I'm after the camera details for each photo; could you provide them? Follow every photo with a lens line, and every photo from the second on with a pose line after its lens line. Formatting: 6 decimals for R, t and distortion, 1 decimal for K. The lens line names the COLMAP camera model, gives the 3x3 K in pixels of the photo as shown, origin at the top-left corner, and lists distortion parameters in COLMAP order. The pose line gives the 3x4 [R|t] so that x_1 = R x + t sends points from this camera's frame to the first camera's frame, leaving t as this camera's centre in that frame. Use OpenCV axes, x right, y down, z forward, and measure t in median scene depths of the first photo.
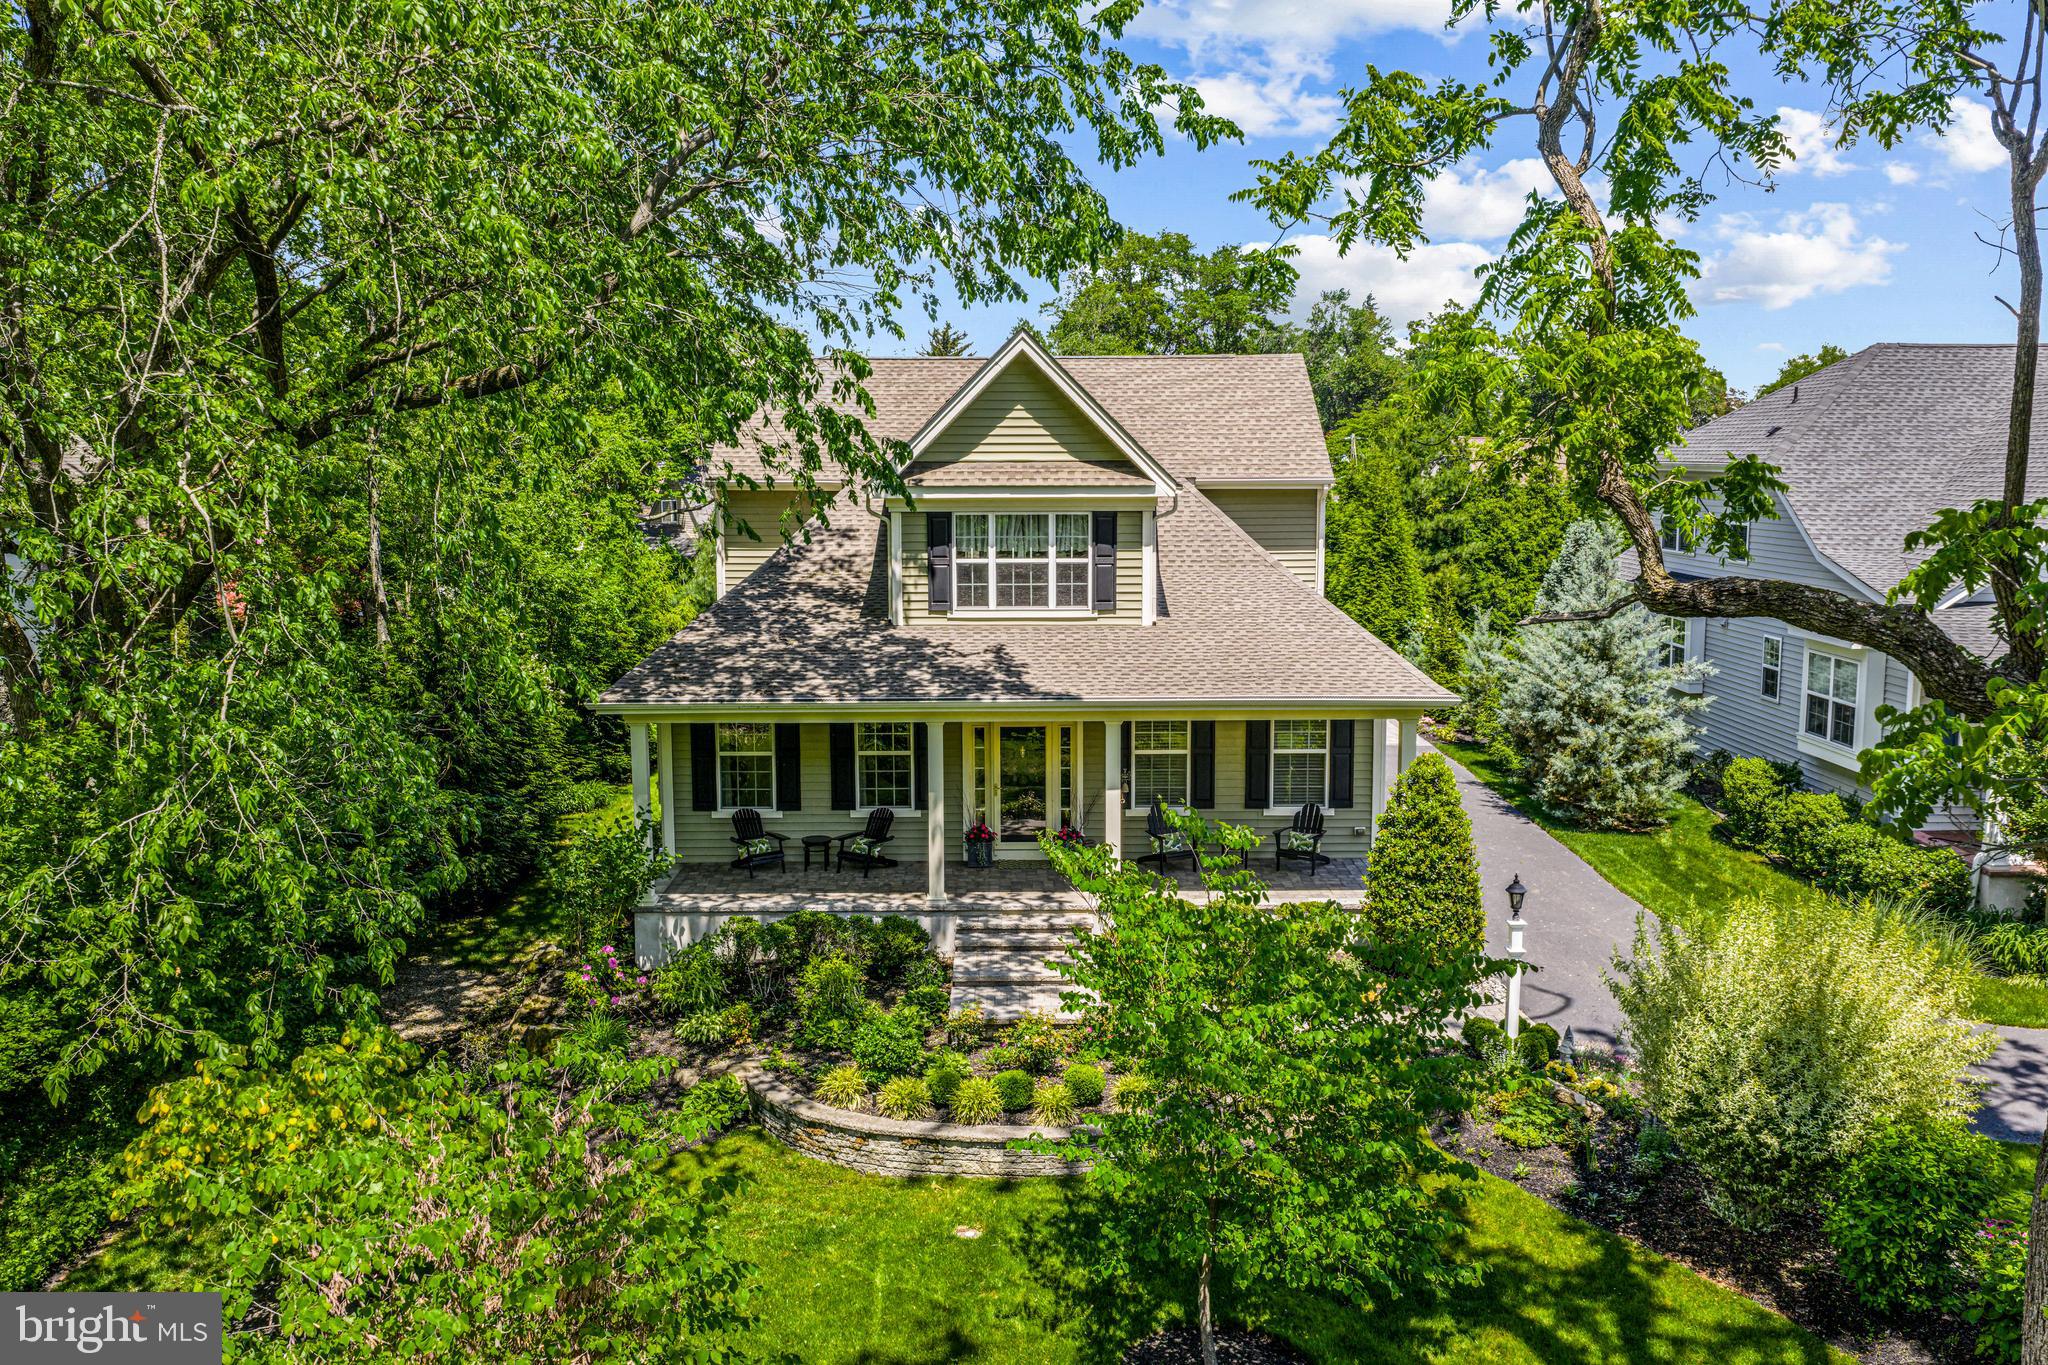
lens RADIAL K [[1690.0, 0, 1024.0], [0, 1690.0, 682.5], [0, 0, 1]] dist [0.006340, -0.012807]
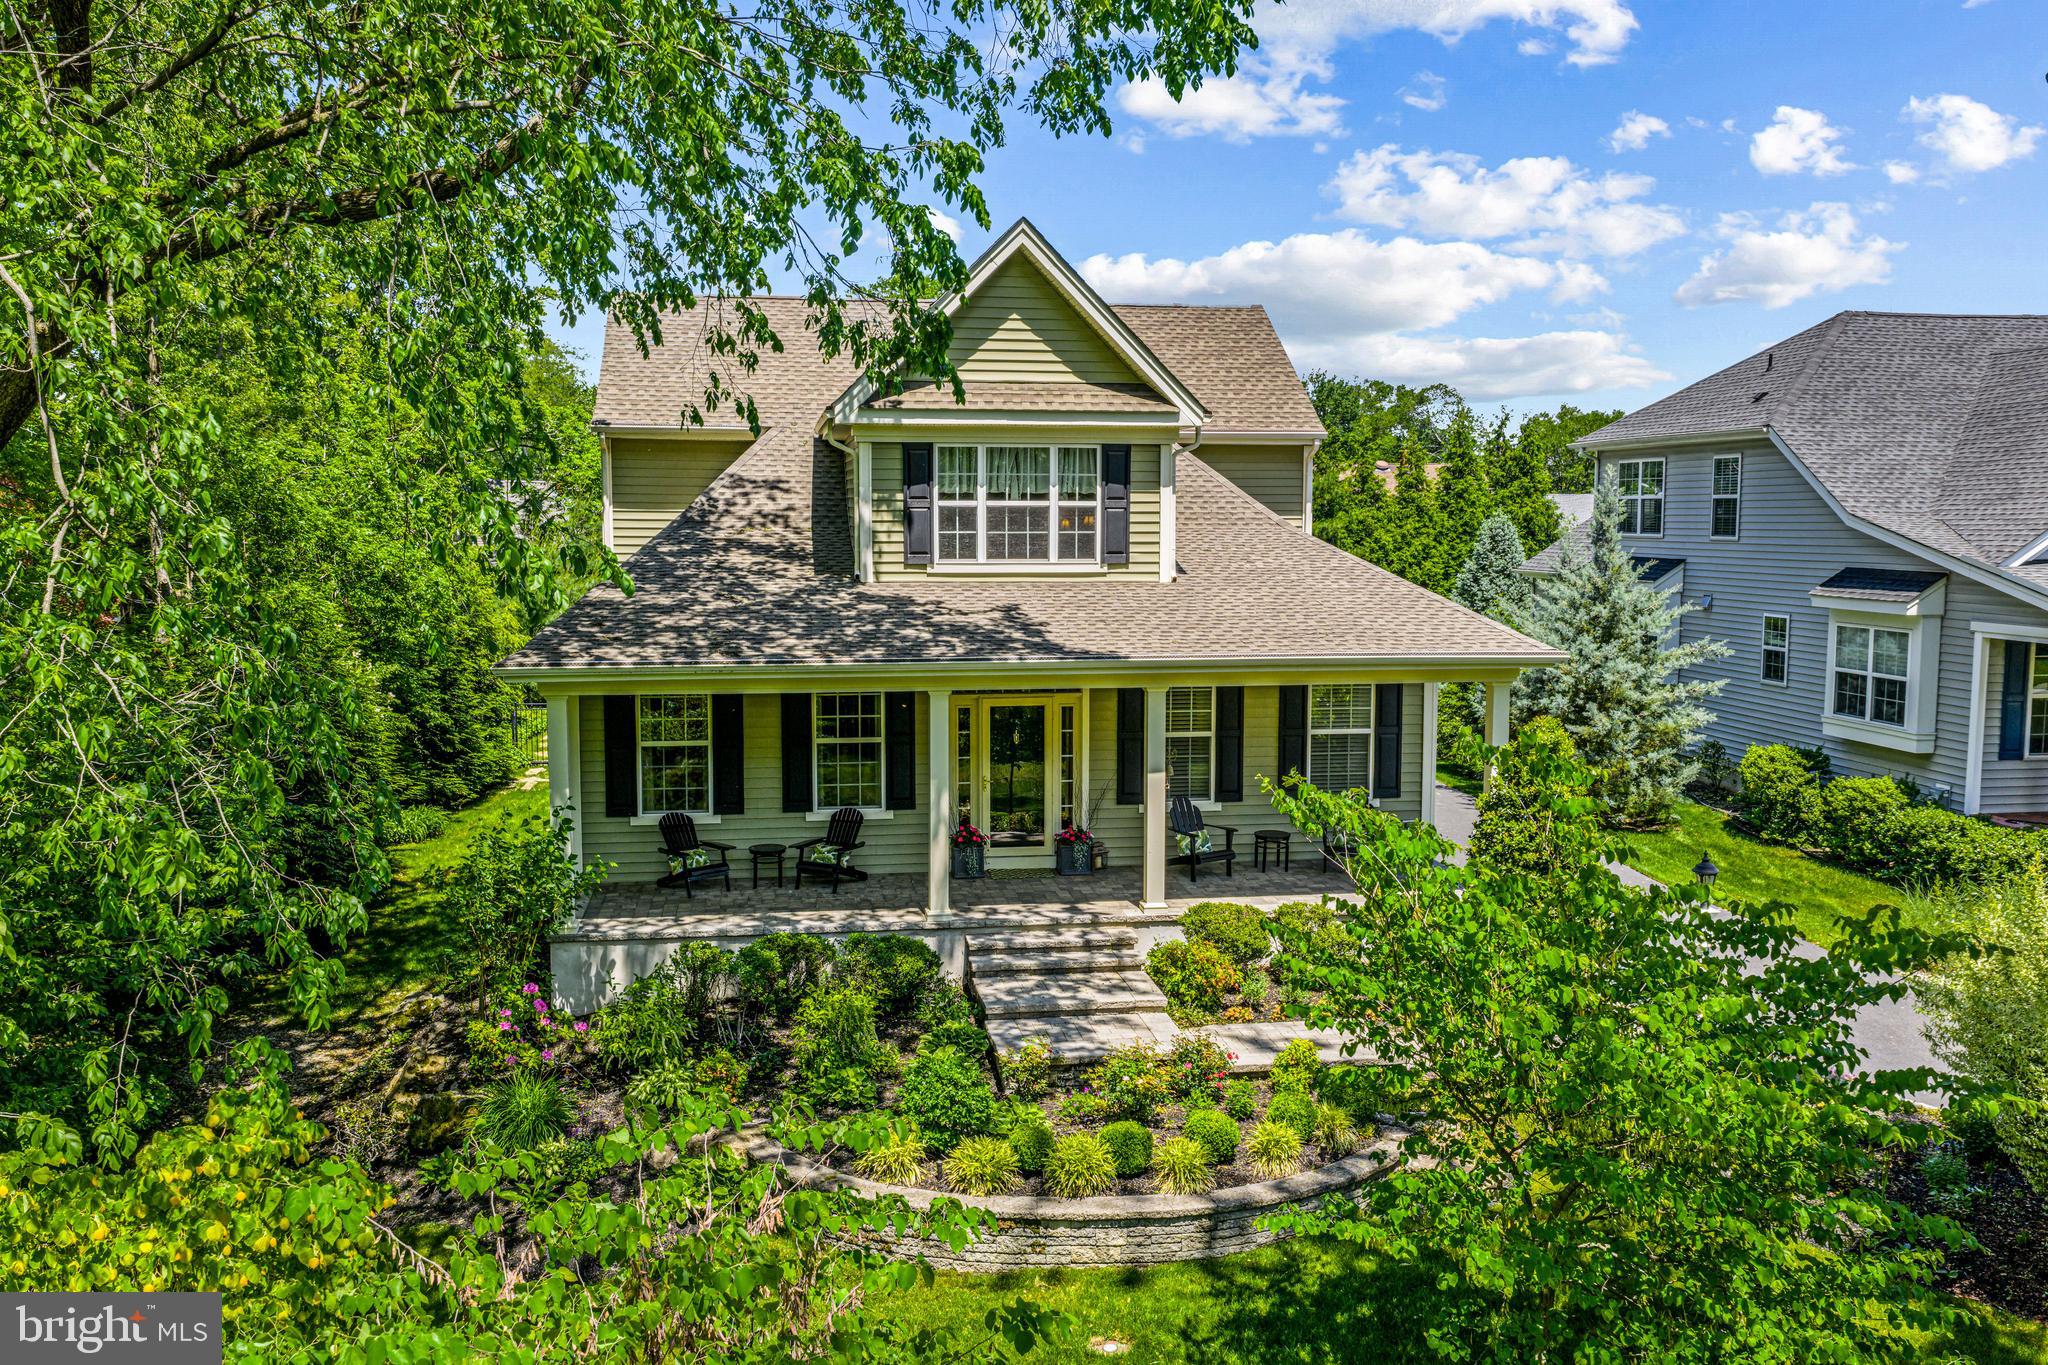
lens RADIAL K [[1690.0, 0, 1024.0], [0, 1690.0, 682.5], [0, 0, 1]] dist [0.006340, -0.012807]
pose [[0.989513, -0.009096, 0.144155, -0.120838], [0.014033, 0.999348, -0.033269, 0.043784], [-0.143758, 0.034943, 0.988996, 0.191521]]
